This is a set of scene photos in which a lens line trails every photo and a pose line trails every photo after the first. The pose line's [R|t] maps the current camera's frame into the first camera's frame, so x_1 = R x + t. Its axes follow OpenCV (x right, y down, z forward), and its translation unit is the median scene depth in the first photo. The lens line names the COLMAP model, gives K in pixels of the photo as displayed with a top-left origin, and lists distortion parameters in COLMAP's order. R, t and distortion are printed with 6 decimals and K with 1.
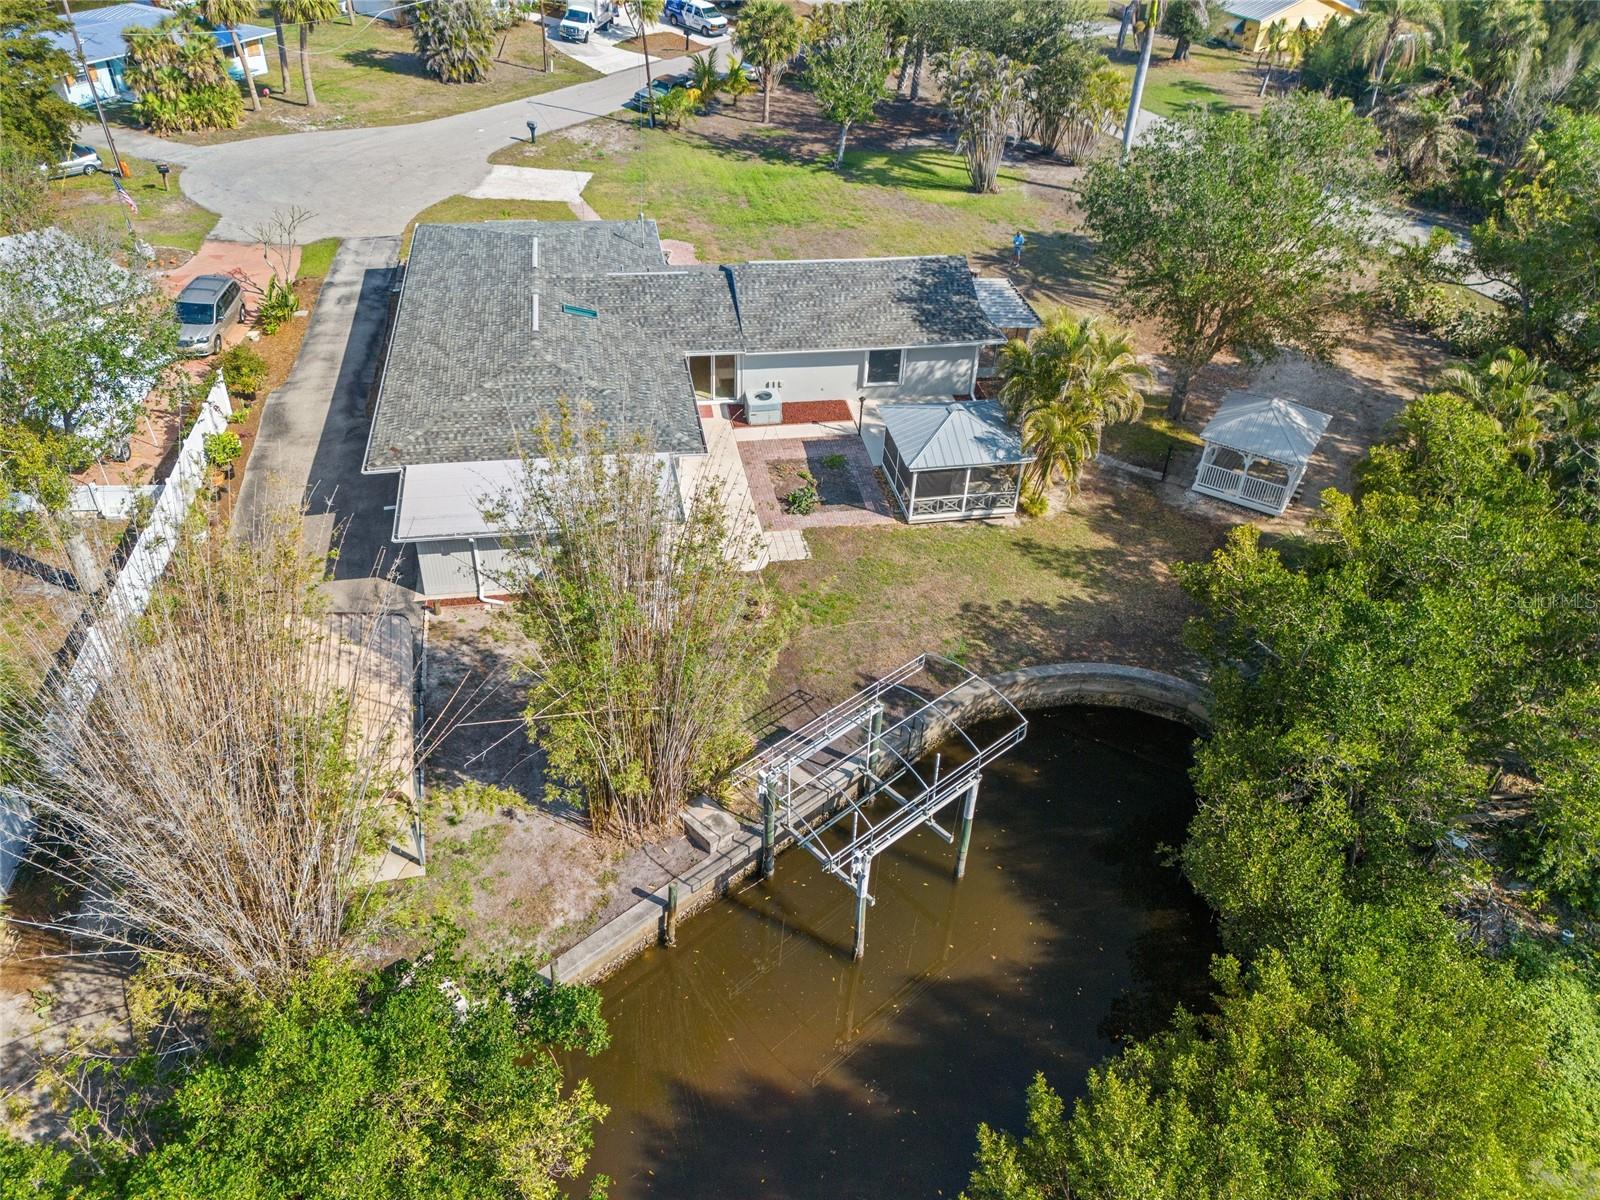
lens RADIAL K [[1167.0, 0, 811.6], [0, 1167.0, 601.2], [0, 0, 1]] dist [0.056638, -0.050034]
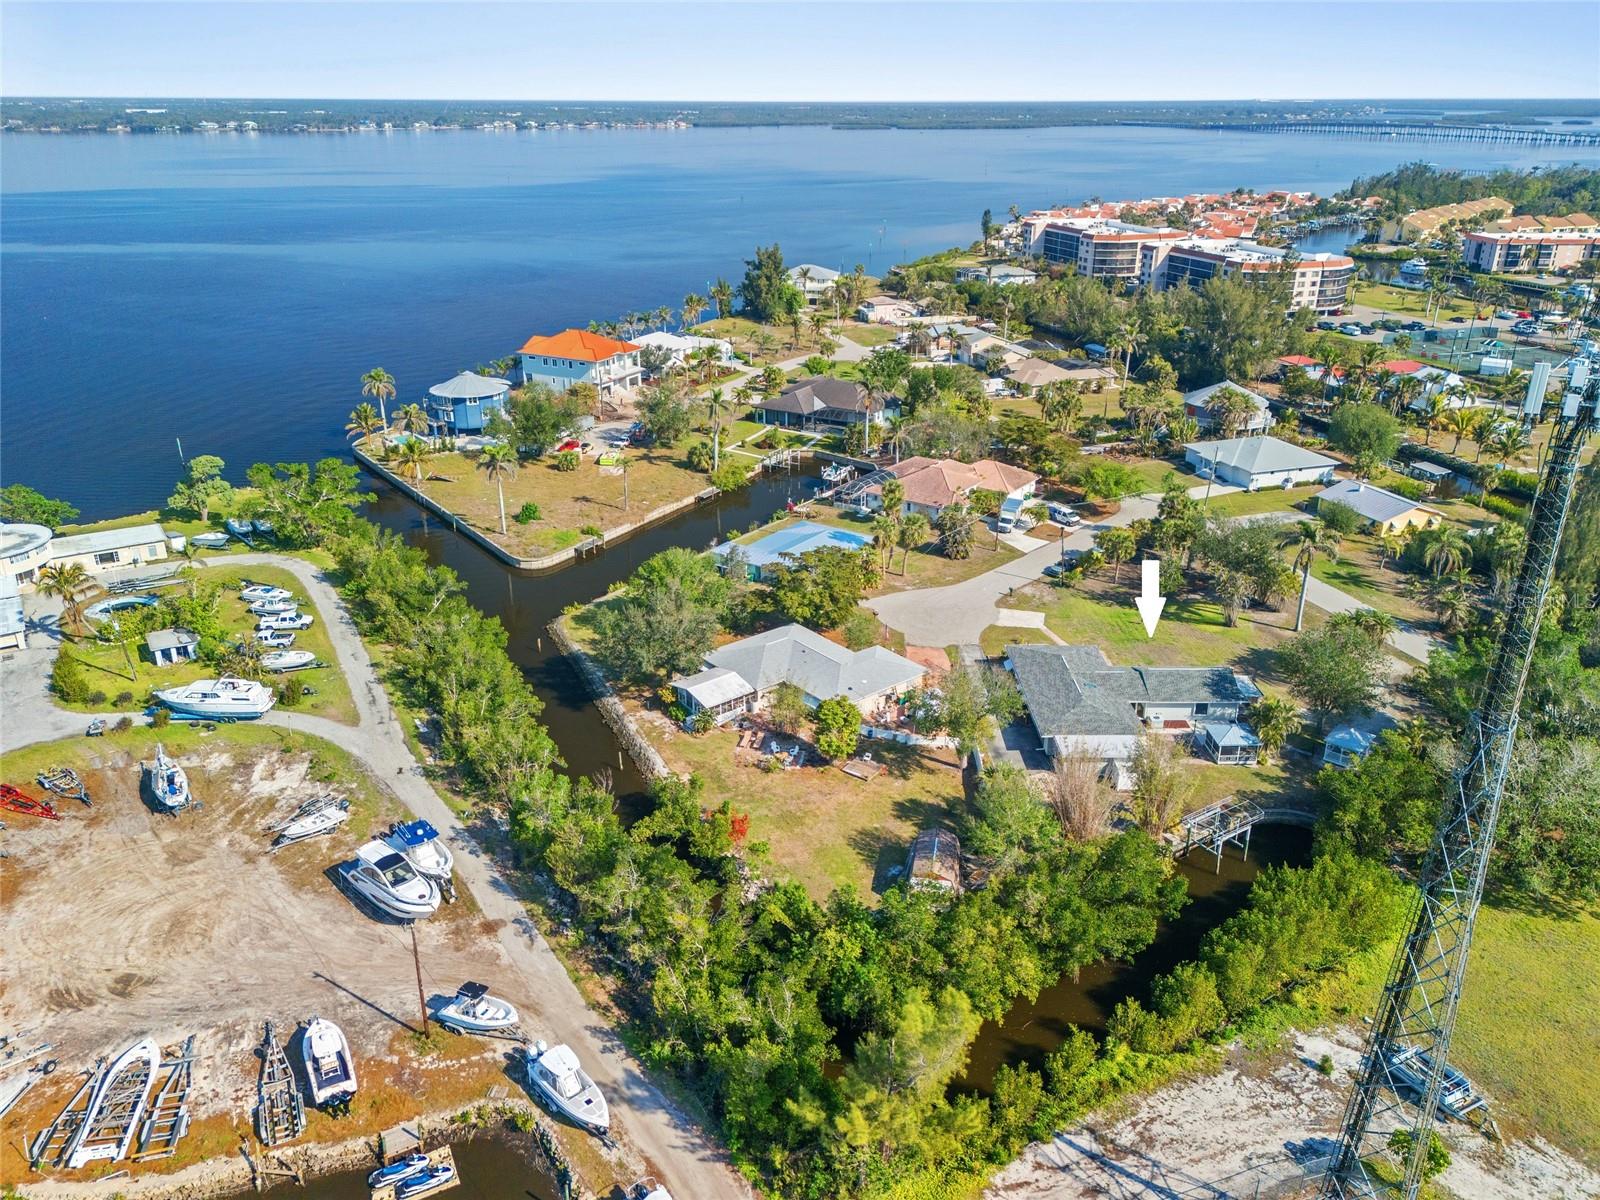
lens RADIAL K [[1167.0, 0, 811.6], [0, 1167.0, 601.2], [0, 0, 1]] dist [0.056638, -0.050034]
pose [[0.984896, 0.026430, -0.171118, -0.371827], [-0.069528, 0.965471, -0.251062, 0.305393], [0.158574, 0.259168, 0.952726, -1.810206]]
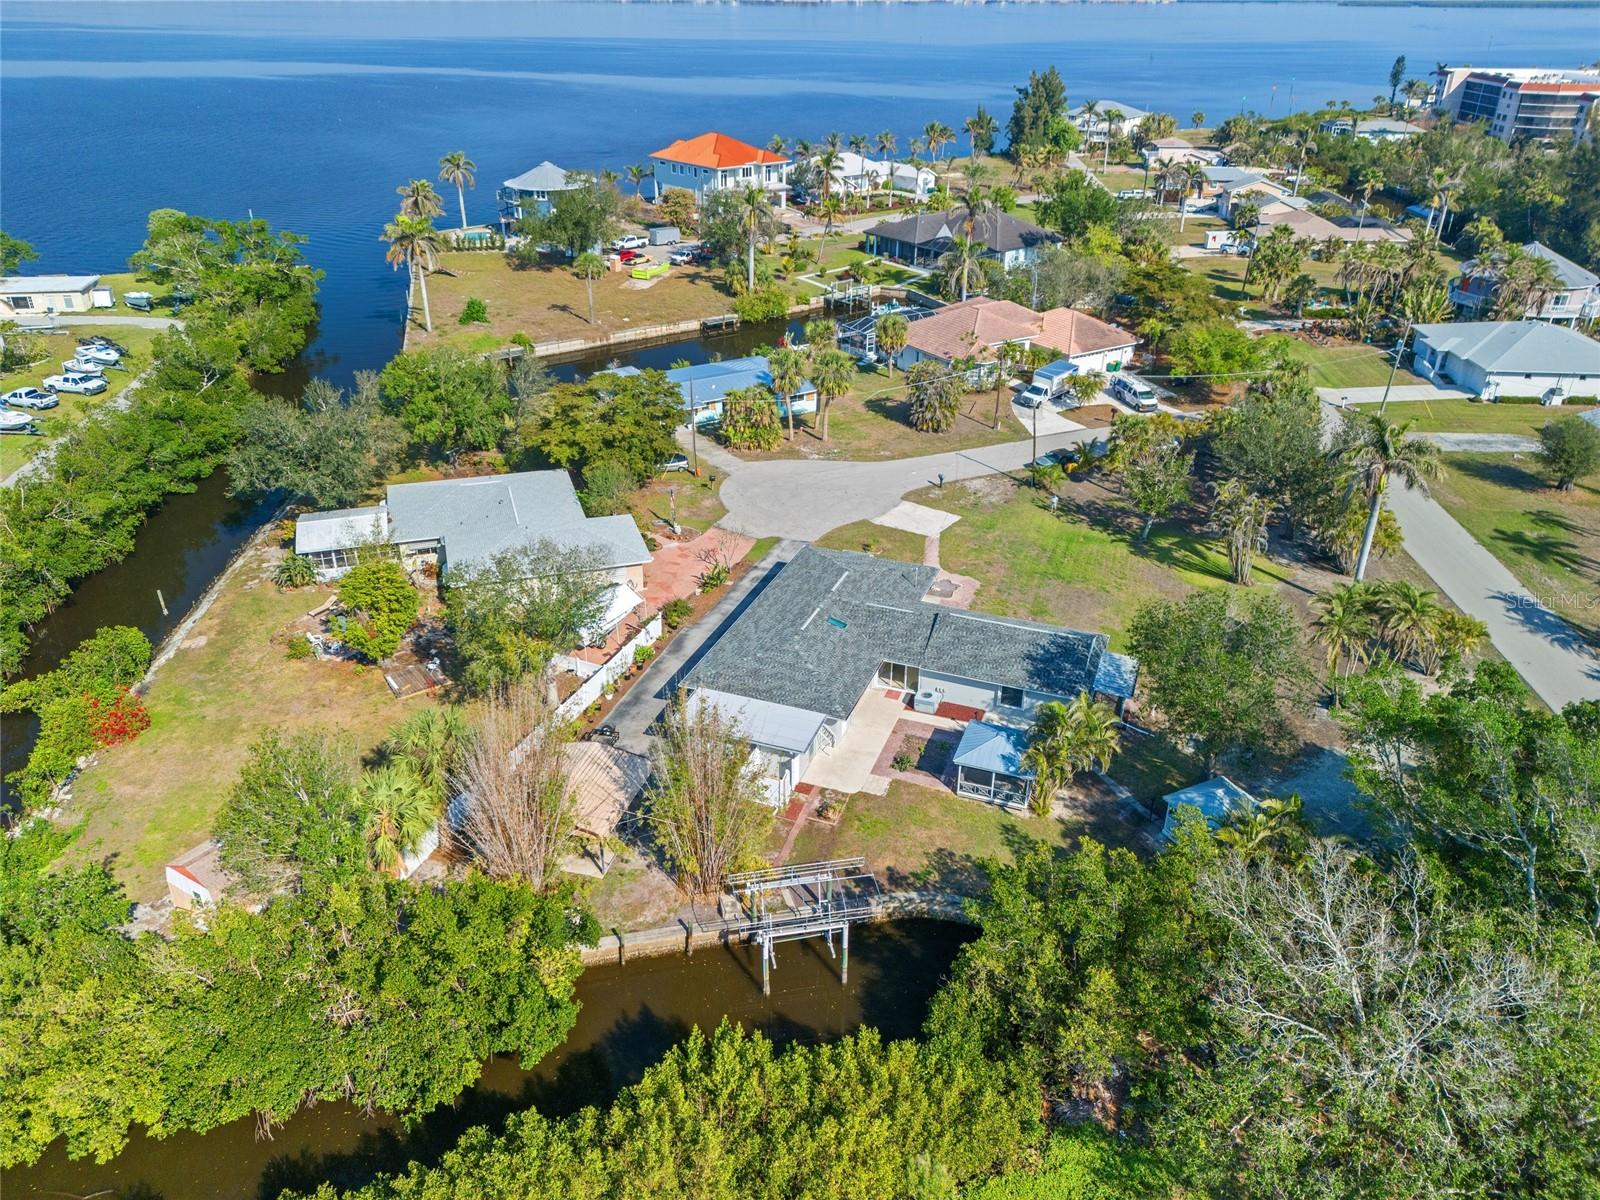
lens RADIAL K [[1167.0, 0, 811.6], [0, 1167.0, 601.2], [0, 0, 1]] dist [0.056638, -0.050034]
pose [[0.858201, 0.210390, -0.468217, 0.545254], [-0.292689, 0.949901, -0.109643, -0.075817], [0.421691, 0.231138, 0.876785, -0.505057]]
